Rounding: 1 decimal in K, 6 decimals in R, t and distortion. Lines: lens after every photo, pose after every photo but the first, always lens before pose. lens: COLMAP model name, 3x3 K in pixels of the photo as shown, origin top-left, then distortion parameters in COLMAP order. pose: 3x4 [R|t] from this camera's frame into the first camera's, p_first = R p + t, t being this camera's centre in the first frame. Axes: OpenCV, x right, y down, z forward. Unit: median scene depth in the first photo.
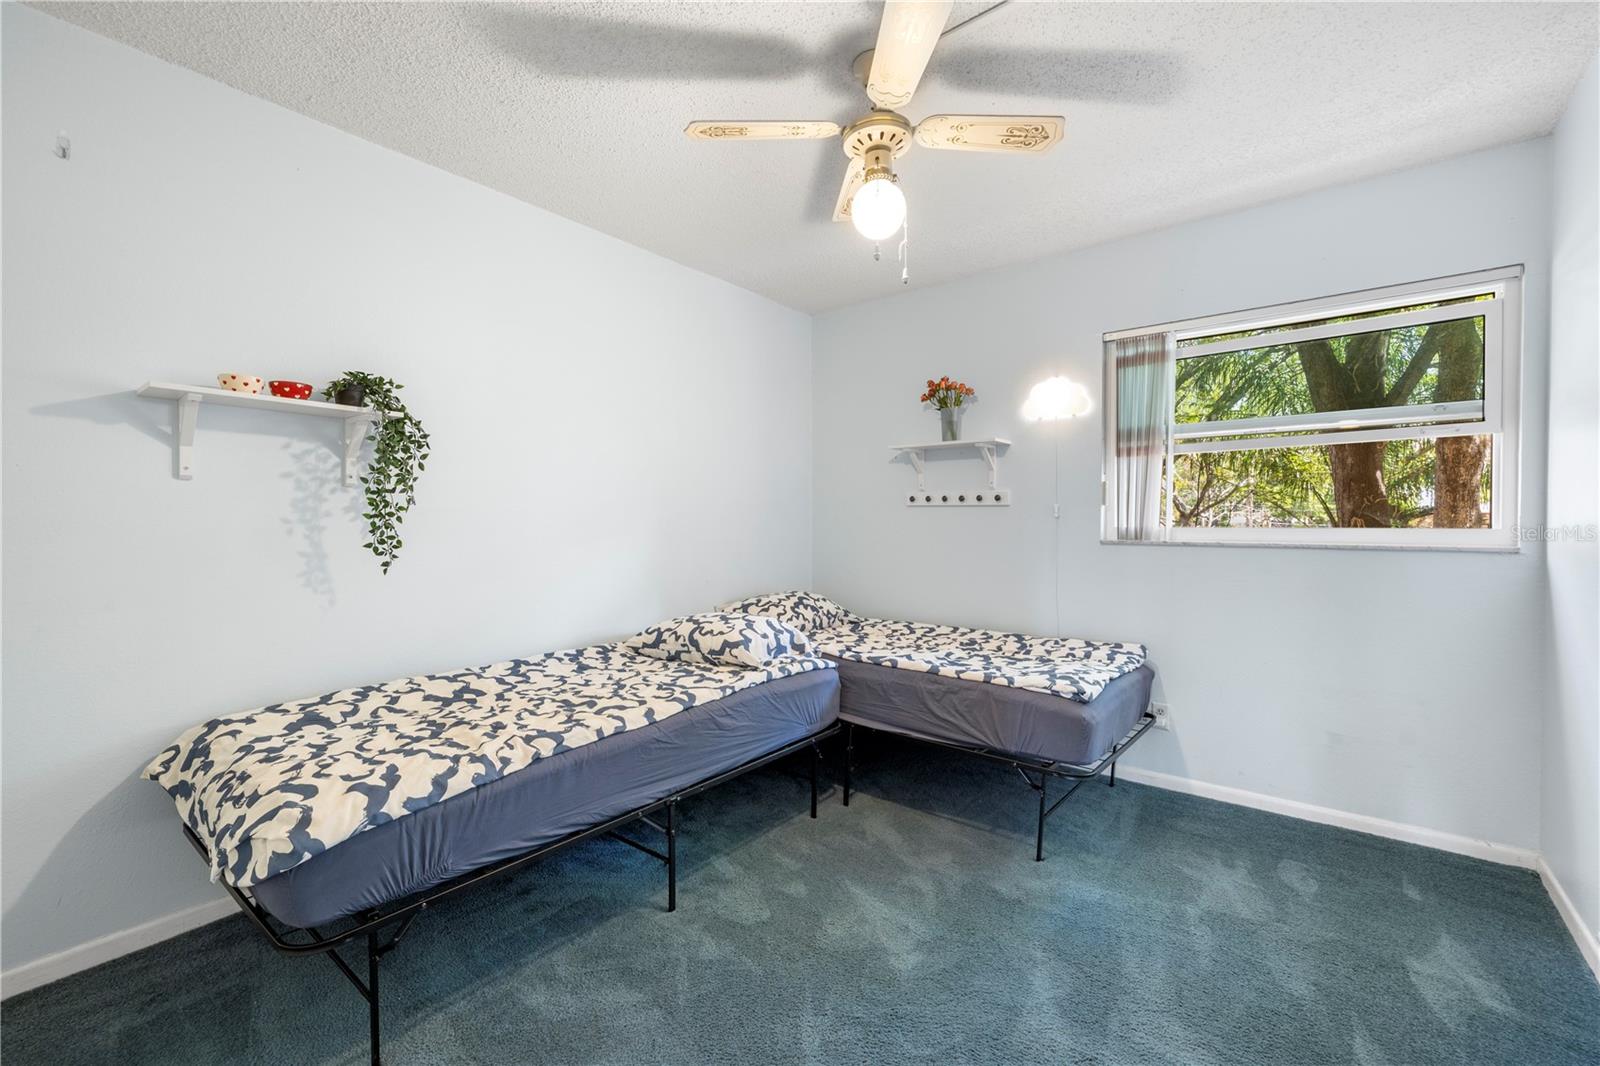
lens RADIAL K [[672.0, 0, 798.7], [0, 672.0, 531.8], [0, 0, 1]] dist [0.001043, -0.000147]
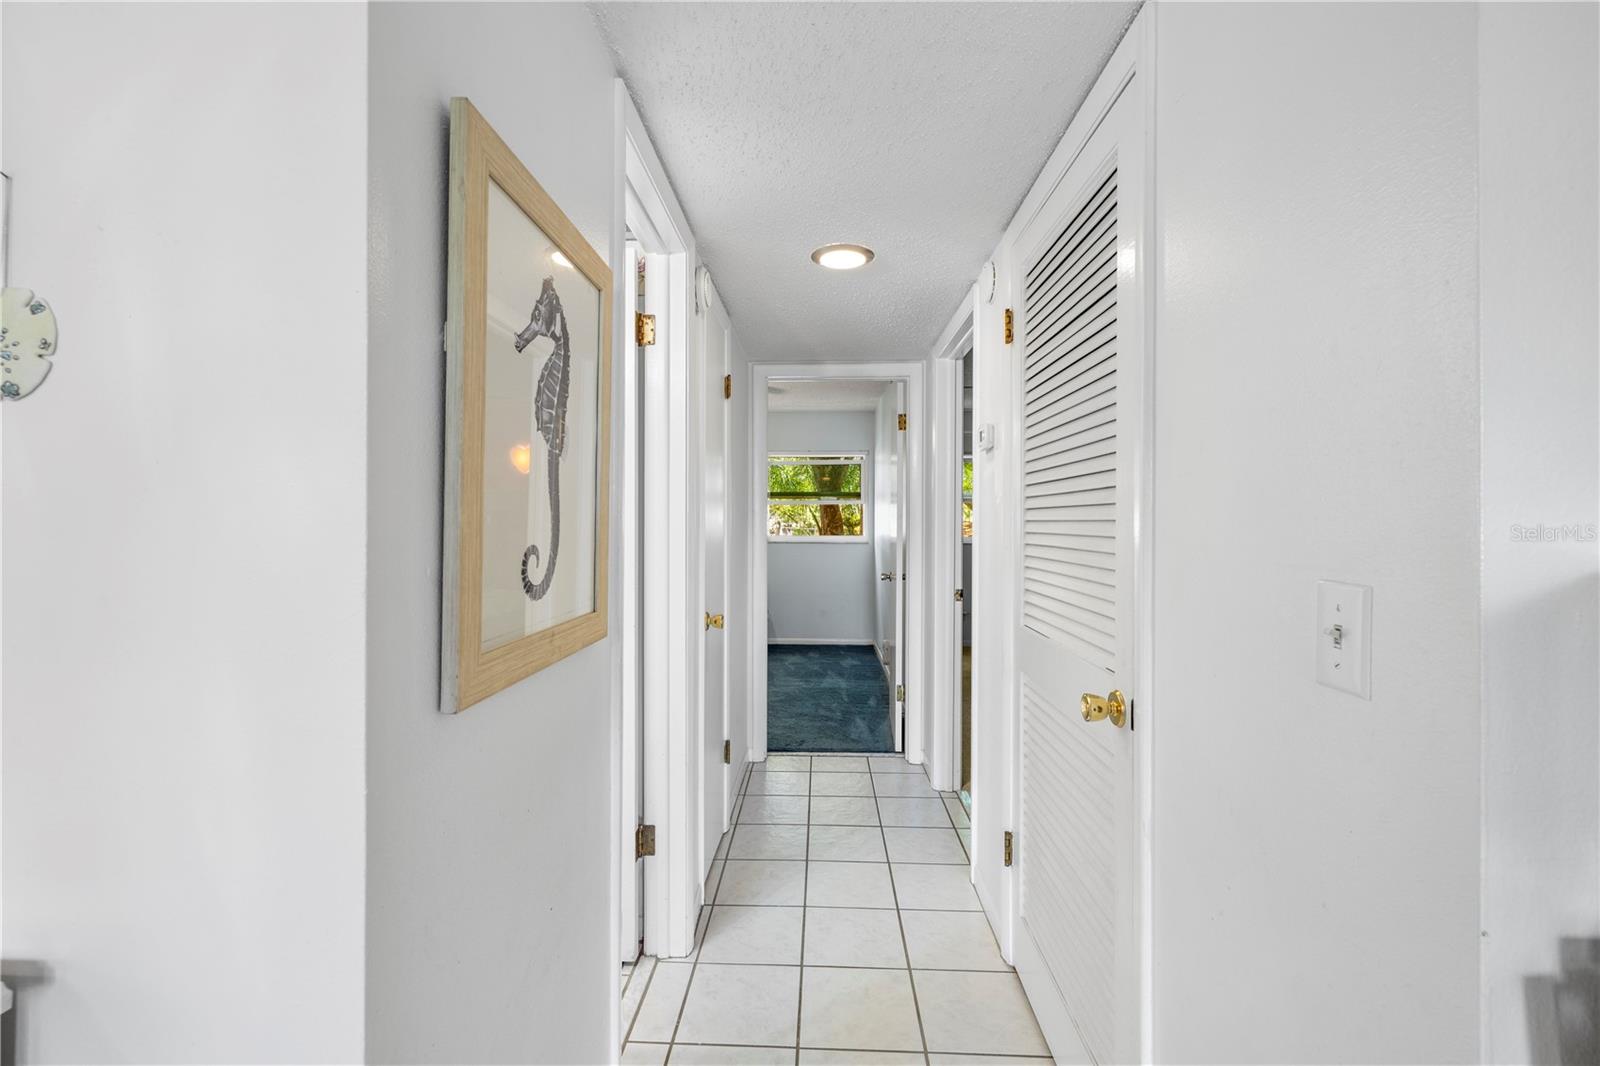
lens RADIAL K [[672.0, 0, 798.7], [0, 672.0, 531.8], [0, 0, 1]] dist [0.001043, -0.000147]
pose [[0.800427, -0.000102, 0.599430, -0.838784], [0.004567, 0.999972, -0.005929, -0.003811], [-0.599413, 0.007483, 0.800405, -1.032875]]
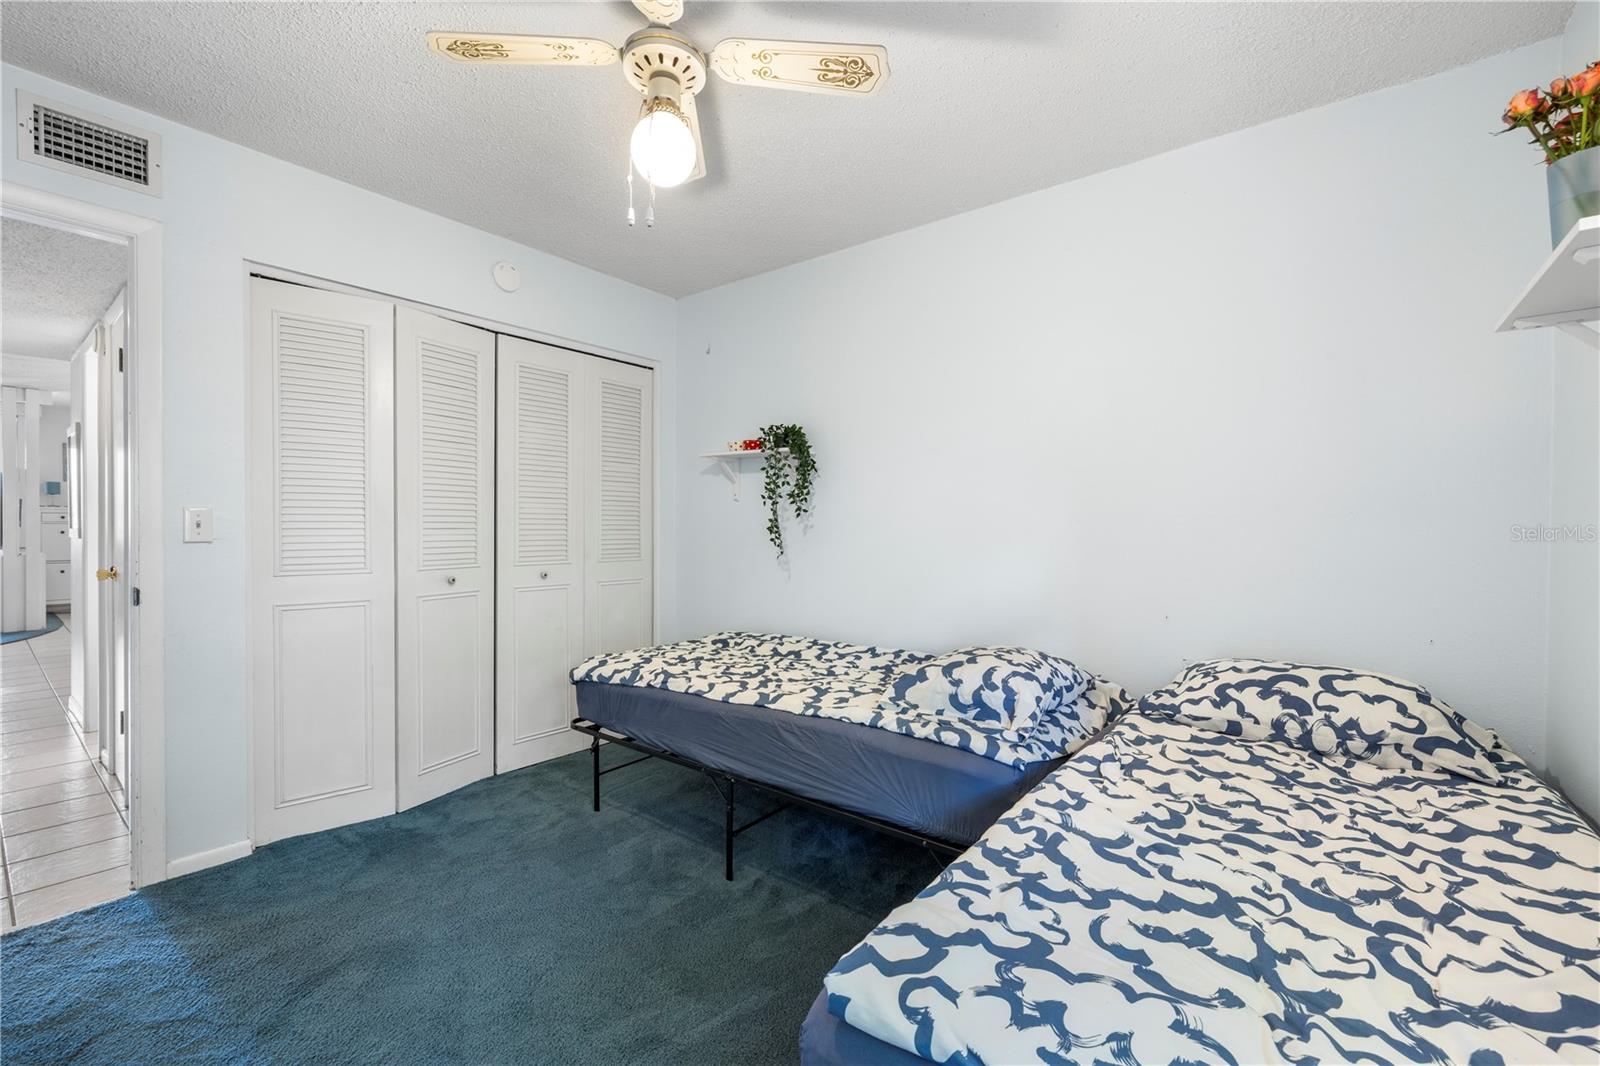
lens RADIAL K [[672.0, 0, 798.7], [0, 672.0, 531.8], [0, 0, 1]] dist [0.001043, -0.000147]
pose [[-0.045158, 0.006760, -0.998957, 0.814453], [-0.015951, 0.999845, 0.007487, -0.008966], [0.998853, 0.016273, -0.045043, 1.046959]]
